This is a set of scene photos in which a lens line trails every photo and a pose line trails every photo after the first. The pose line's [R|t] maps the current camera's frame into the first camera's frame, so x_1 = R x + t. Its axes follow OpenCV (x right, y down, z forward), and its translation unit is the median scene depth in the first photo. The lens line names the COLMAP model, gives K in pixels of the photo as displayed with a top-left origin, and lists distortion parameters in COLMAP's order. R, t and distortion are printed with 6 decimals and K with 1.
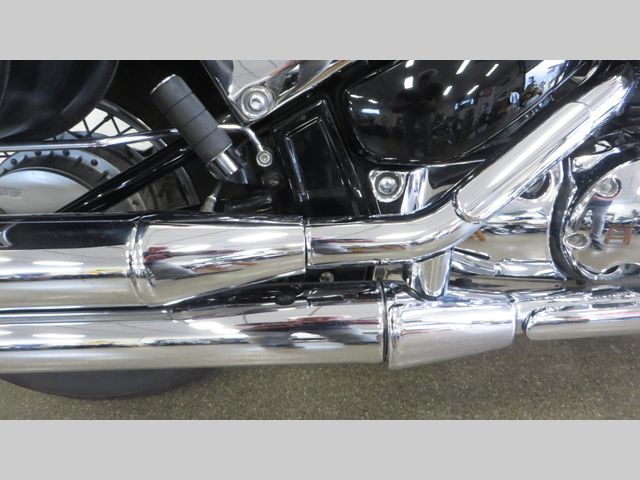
lens RADIAL K [[469.1, 0, 319.7], [0, 469.1, 239.1], [0, 0, 1]] dist [0.000143, 0.000639]
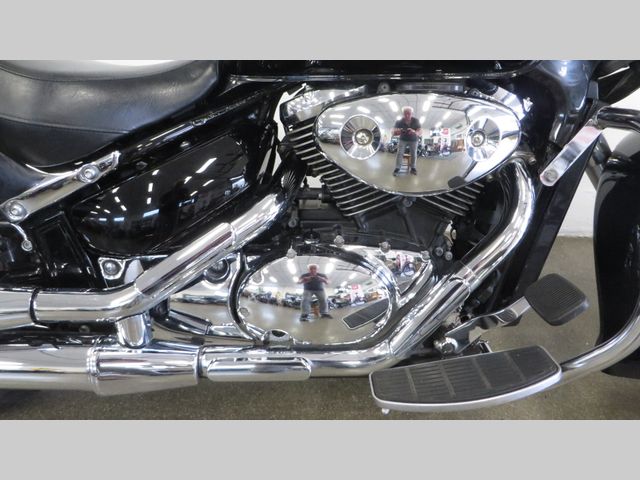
lens RADIAL K [[469.1, 0, 320.2], [0, 469.1, 241.1], [0, 0, 1]] dist [0.000143, 0.000639]
pose [[0.998490, 0.052925, 0.014751, 0.767332], [-0.051007, 0.992721, -0.109099, -0.070053], [-0.020418, 0.108181, 0.993921, -0.481533]]
